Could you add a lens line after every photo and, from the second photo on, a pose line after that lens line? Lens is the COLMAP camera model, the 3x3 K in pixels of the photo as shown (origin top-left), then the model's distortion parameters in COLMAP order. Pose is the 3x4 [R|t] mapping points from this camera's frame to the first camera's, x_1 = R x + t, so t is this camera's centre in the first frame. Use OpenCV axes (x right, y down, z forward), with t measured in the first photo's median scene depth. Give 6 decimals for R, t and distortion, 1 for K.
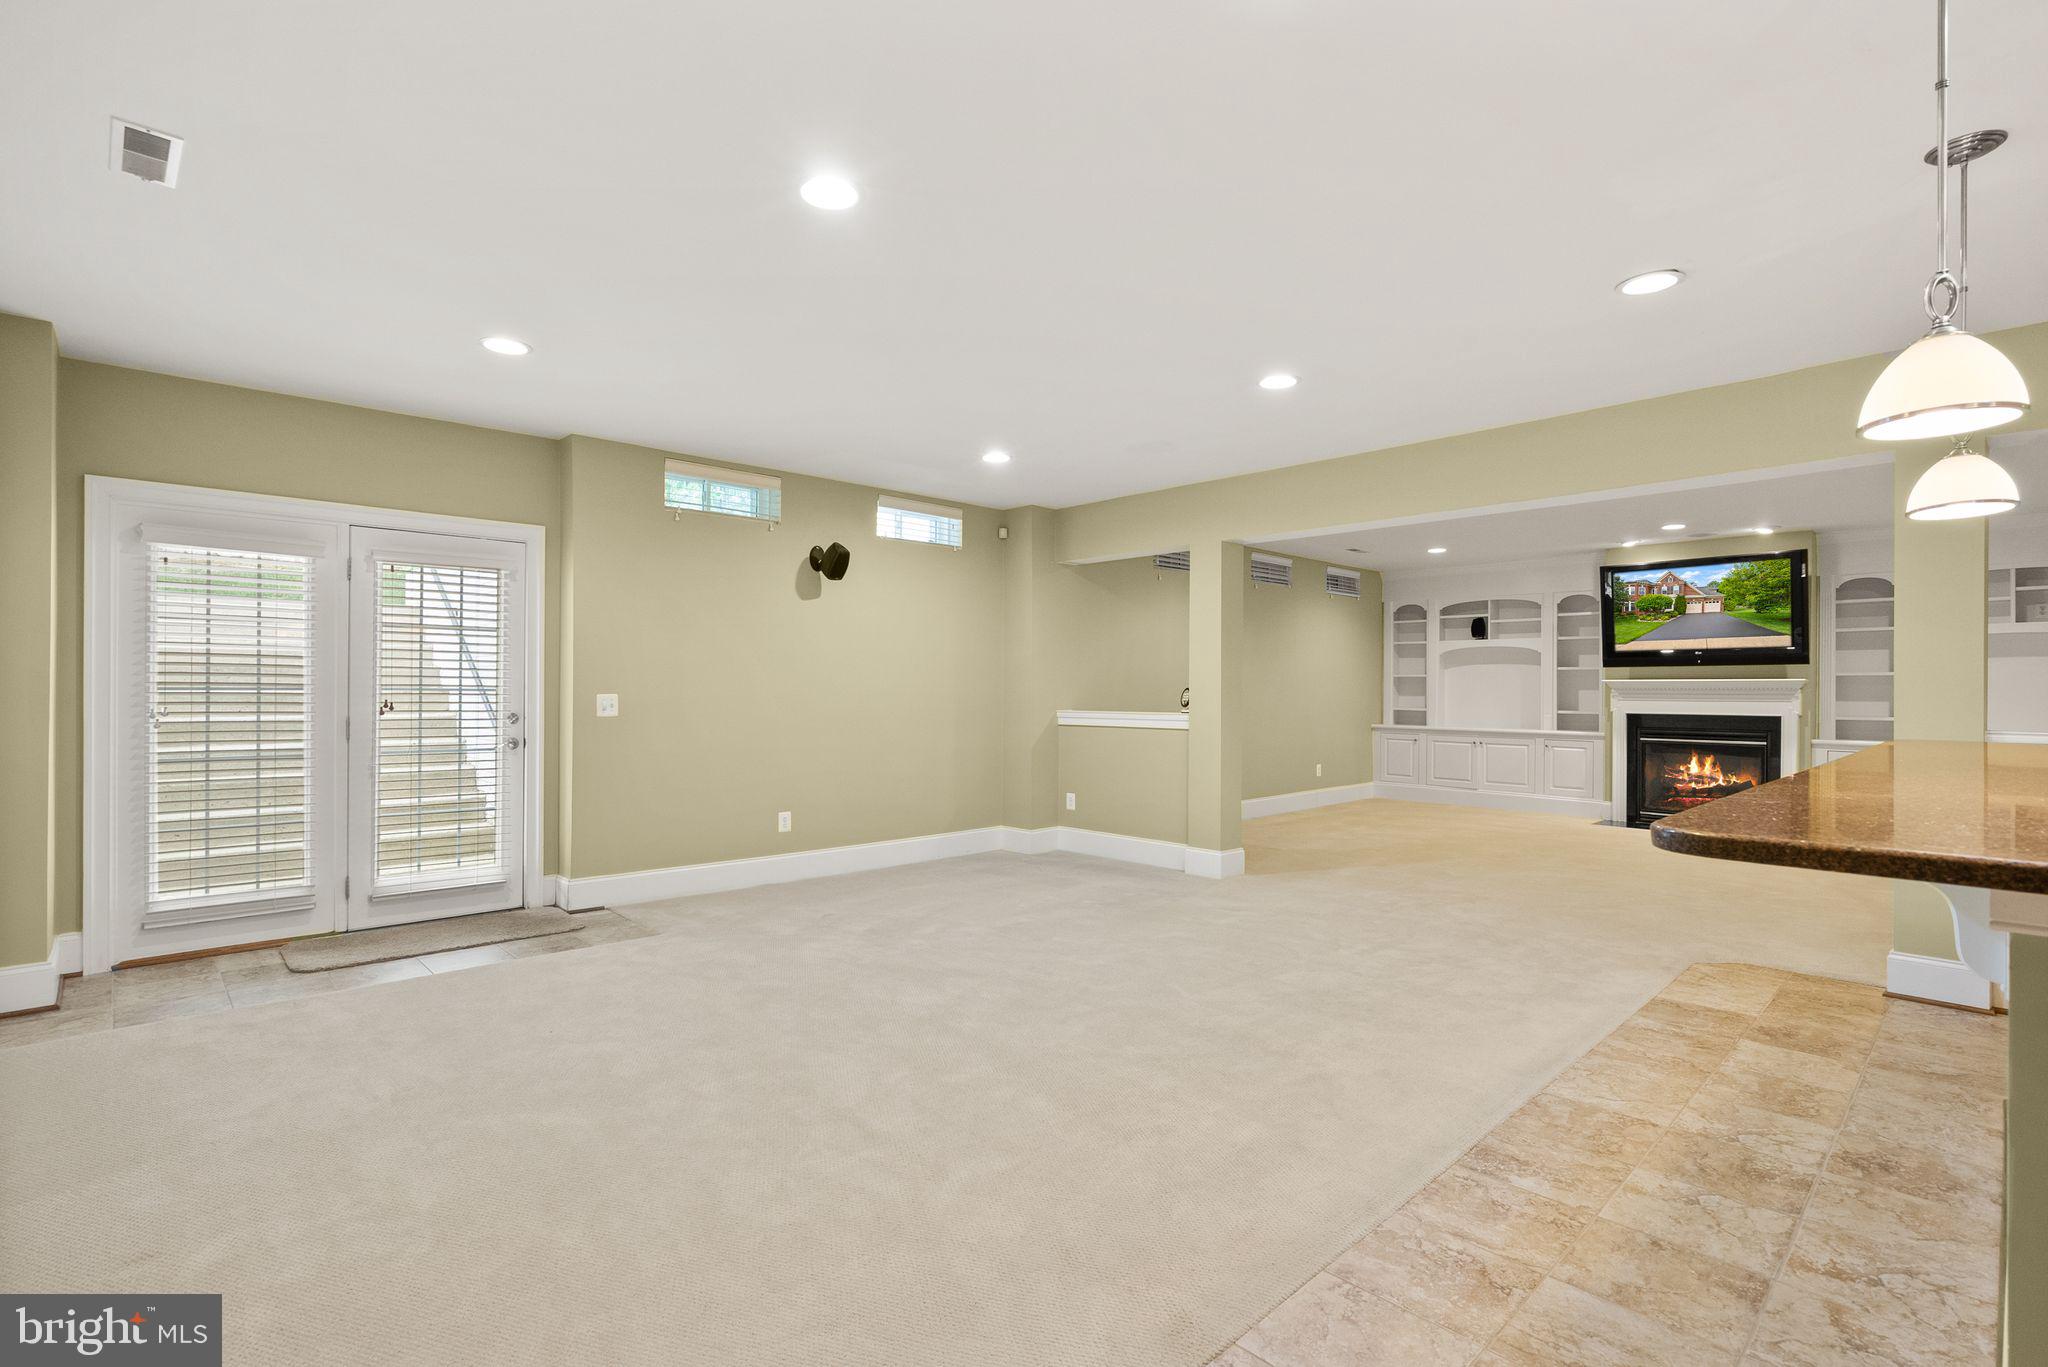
lens RADIAL K [[947.7, 0, 1009.6], [0, 947.7, 687.0], [0, 0, 1]] dist [-0.001252, 0.000129]
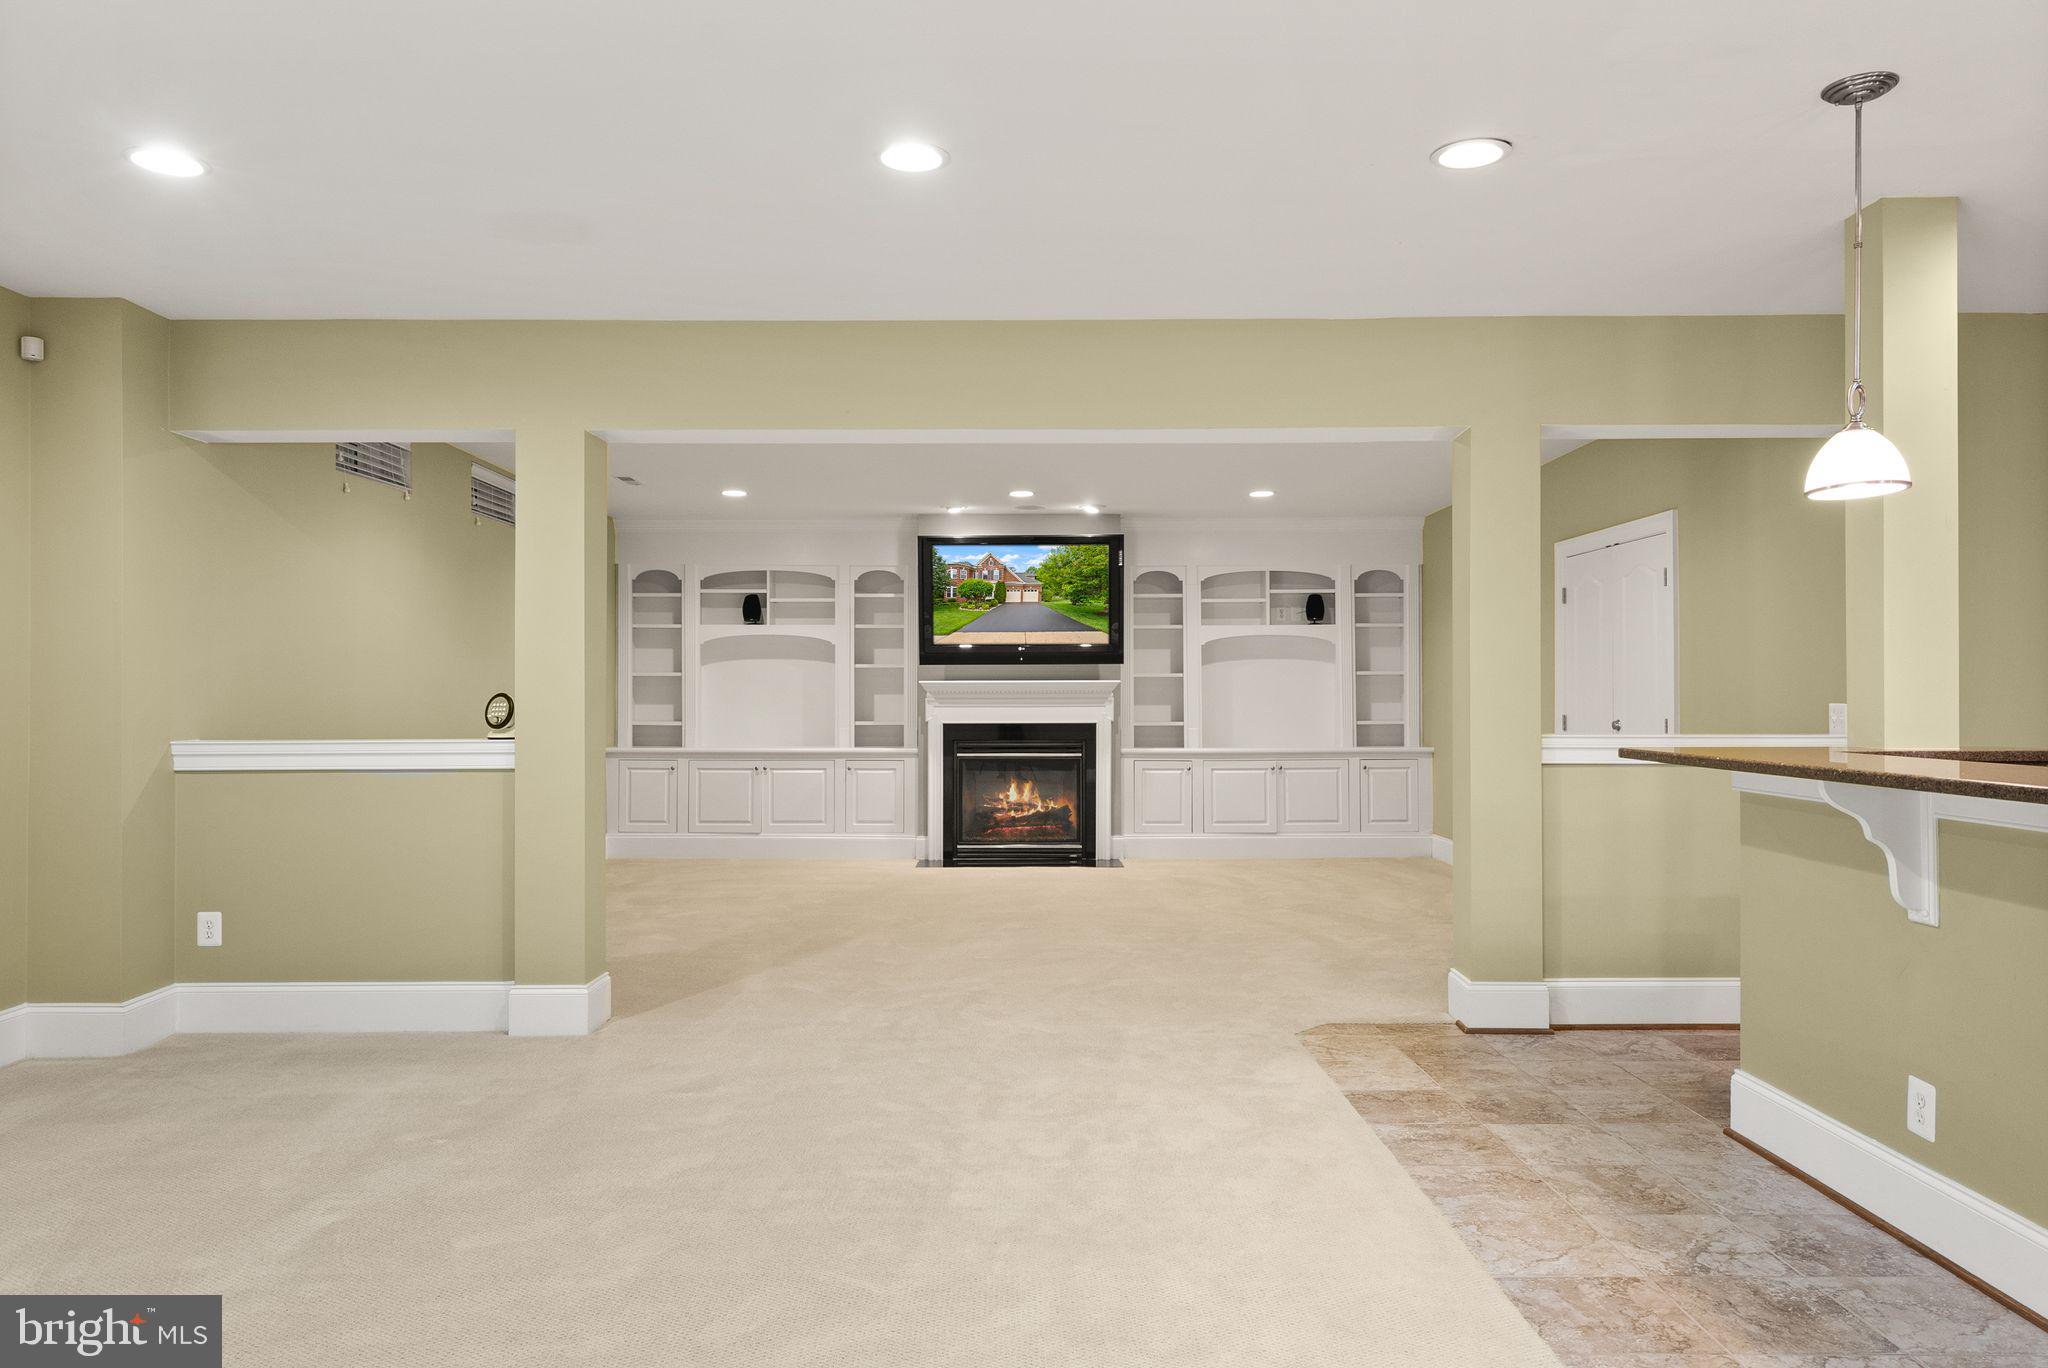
lens RADIAL K [[1334.0, 0, 1018.9], [0, 1334.0, 684.5], [0, 0, 1]] dist [0.007975, -0.000952]
pose [[0.685527, 0.000862, 0.728046, -0.148071], [0.003340, 0.999985, -0.004330, 0.000328], [-0.728039, 0.005400, 0.685514, 0.228687]]
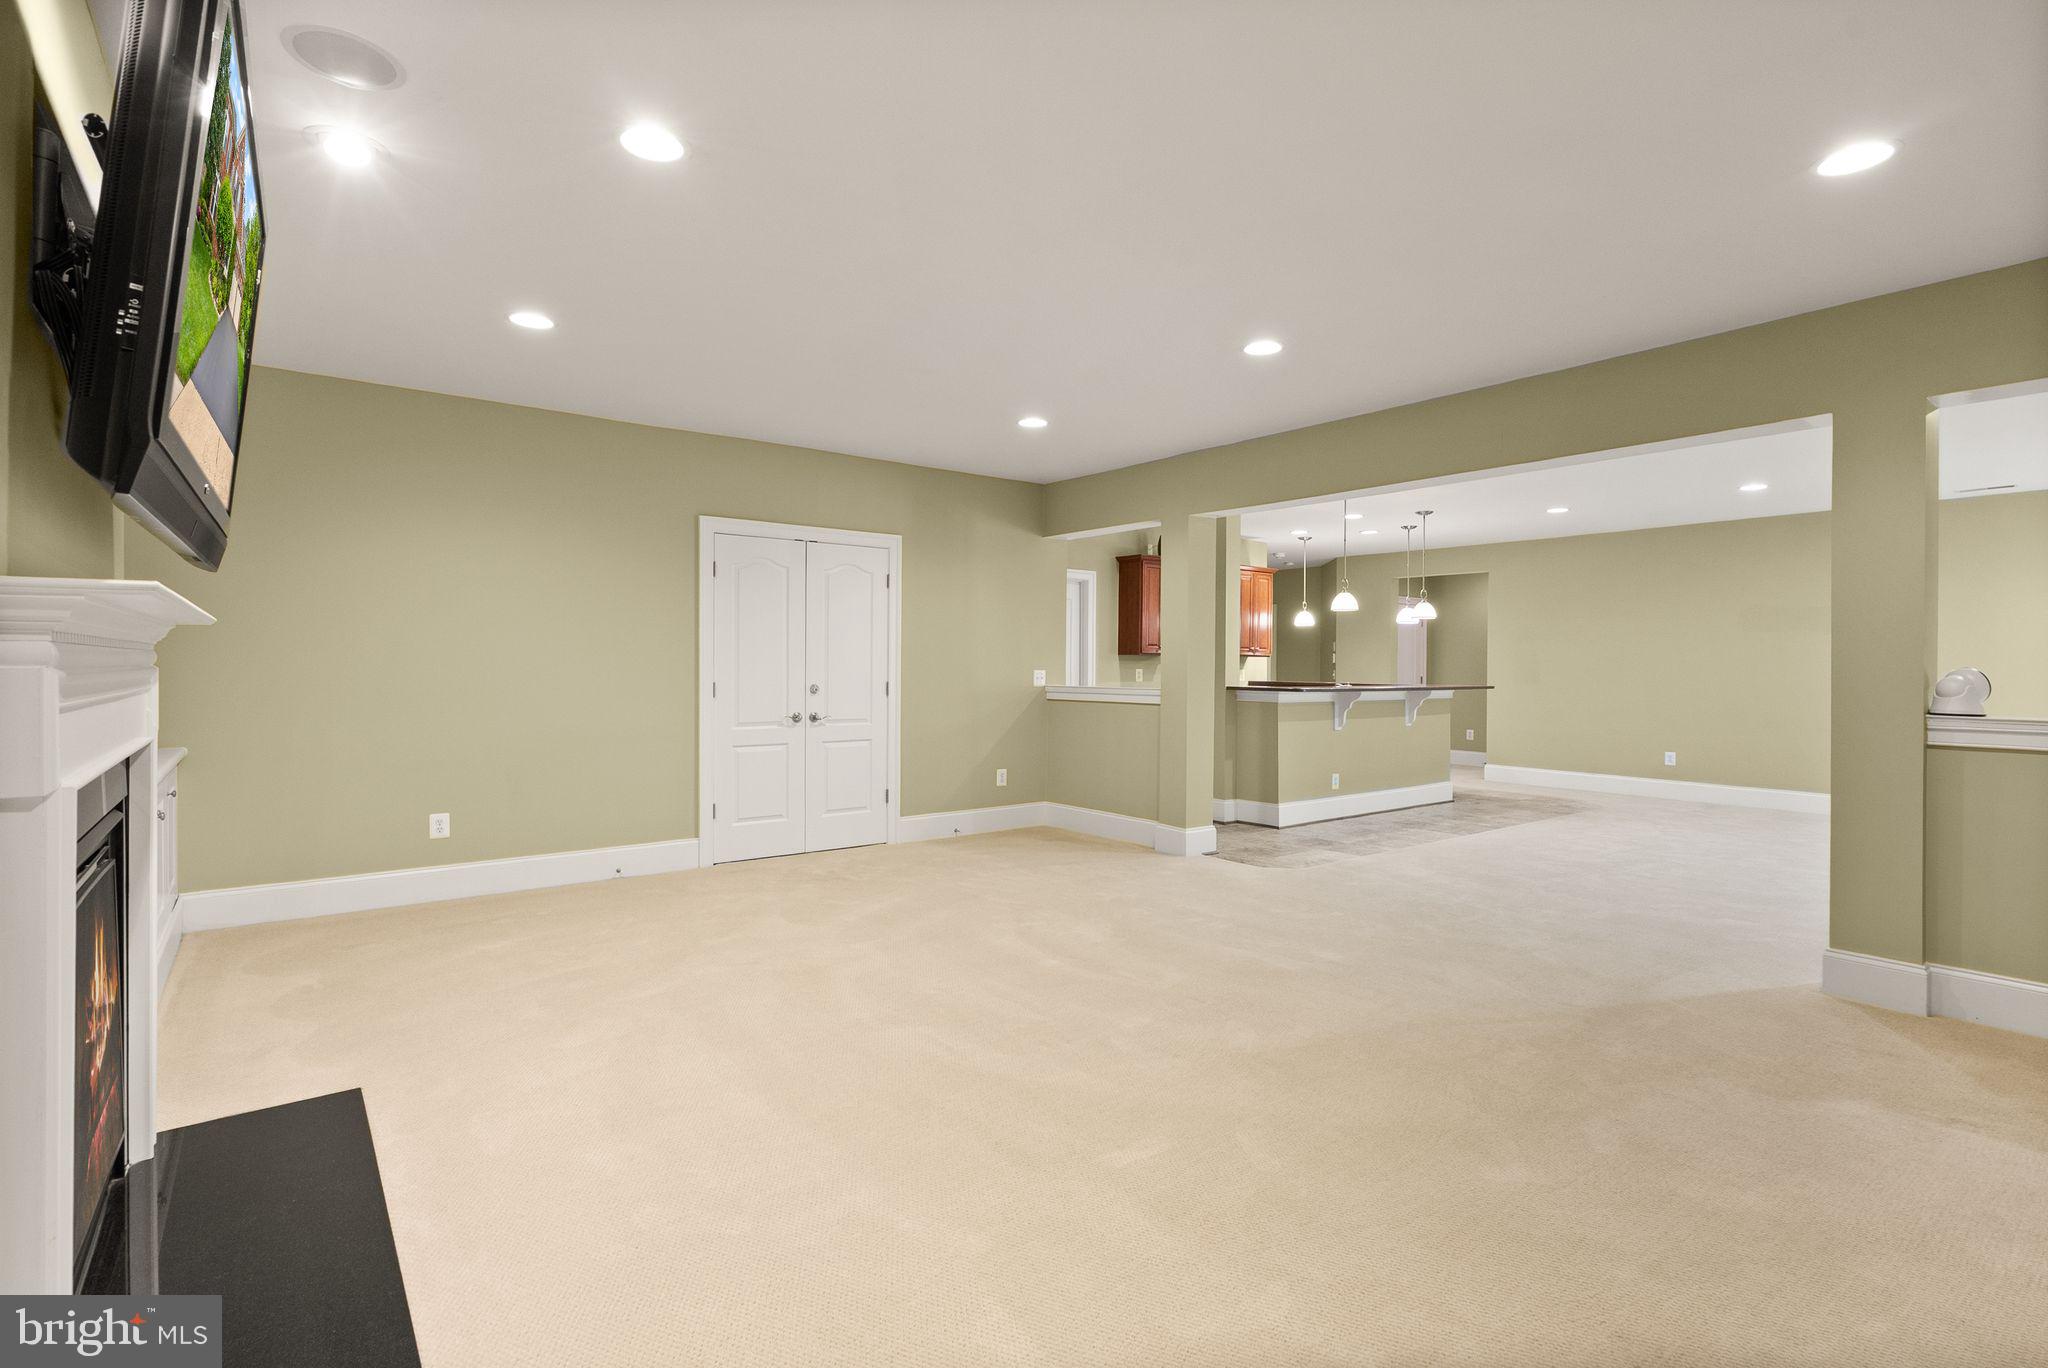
lens RADIAL K [[947.7, 0, 1022.8], [0, 947.7, 673.6], [0, 0, 1]] dist [-0.001252, 0.000129]
pose [[-0.994021, -0.008650, 0.108843, 0.576195], [-0.008025, 0.999949, 0.006187, 0.006483], [-0.108891, 0.005276, -0.994040, 1.395734]]
